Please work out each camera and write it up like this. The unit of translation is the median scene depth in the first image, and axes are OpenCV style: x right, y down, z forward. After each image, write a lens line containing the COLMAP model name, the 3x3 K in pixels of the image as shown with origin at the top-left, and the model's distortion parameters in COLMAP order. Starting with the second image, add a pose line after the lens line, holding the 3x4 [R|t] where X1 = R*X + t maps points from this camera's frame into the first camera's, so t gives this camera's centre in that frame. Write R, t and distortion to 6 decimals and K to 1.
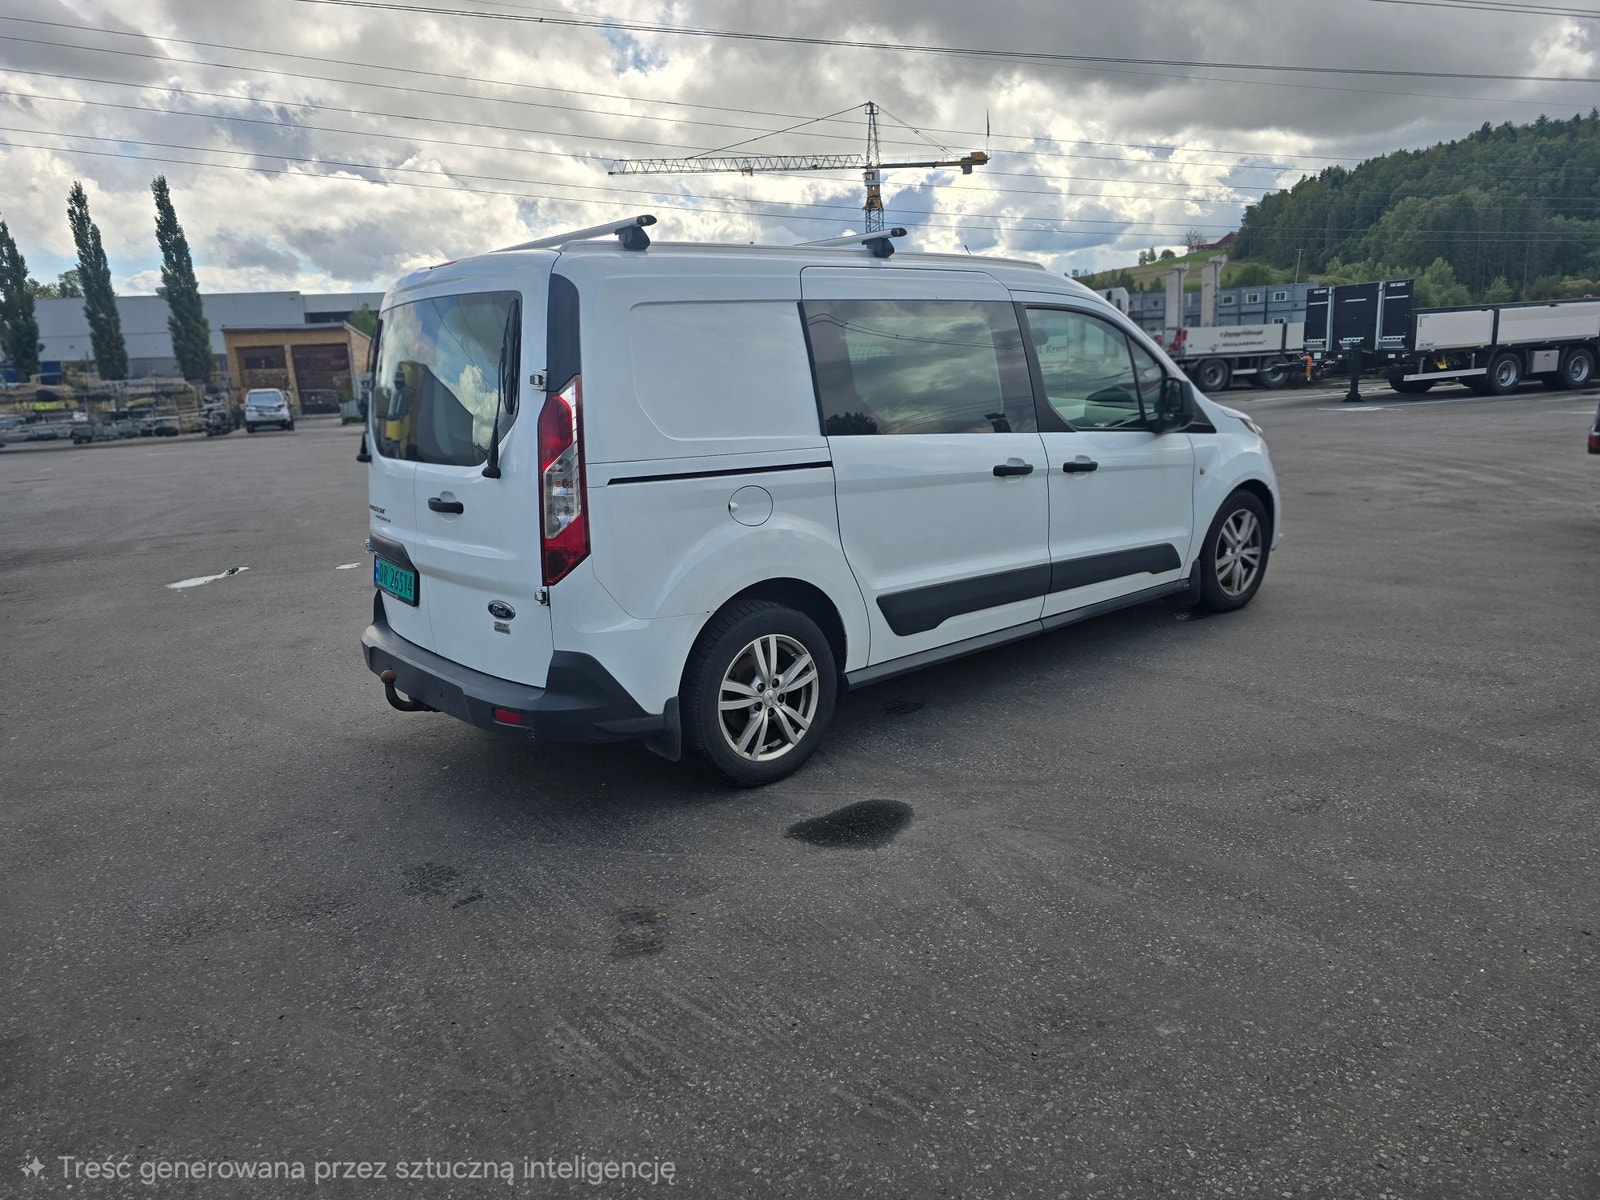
lens RADIAL K [[1076.1, 0, 802.3], [0, 1076.1, 599.5], [0, 0, 1]] dist [0.060359, -0.048436]
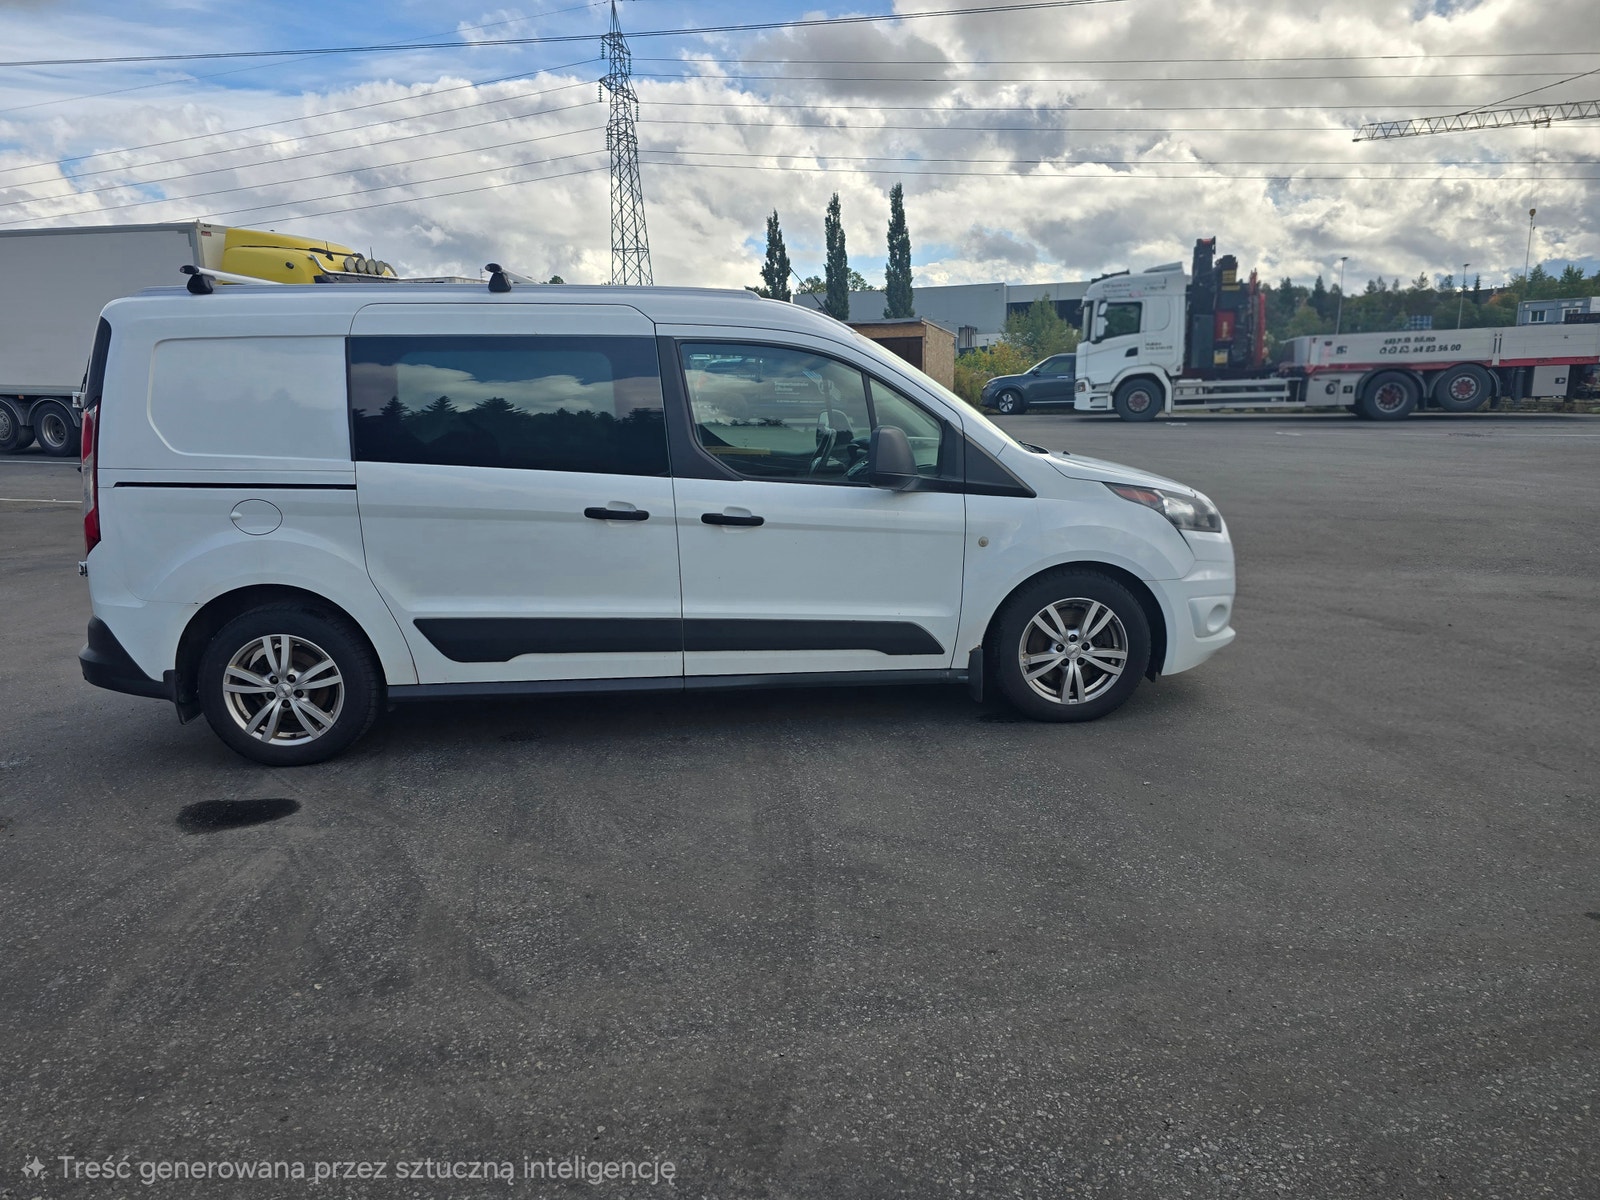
lens RADIAL K [[1089.8, 0, 800.2], [0, 1089.8, 613.5], [0, 0, 1]] dist [0.060121, -0.052048]
pose [[0.812649, 0.158273, -0.560849, 0.821617], [-0.146935, 0.986967, 0.065622, -0.112254], [0.563926, 0.029080, 0.825313, 0.281941]]
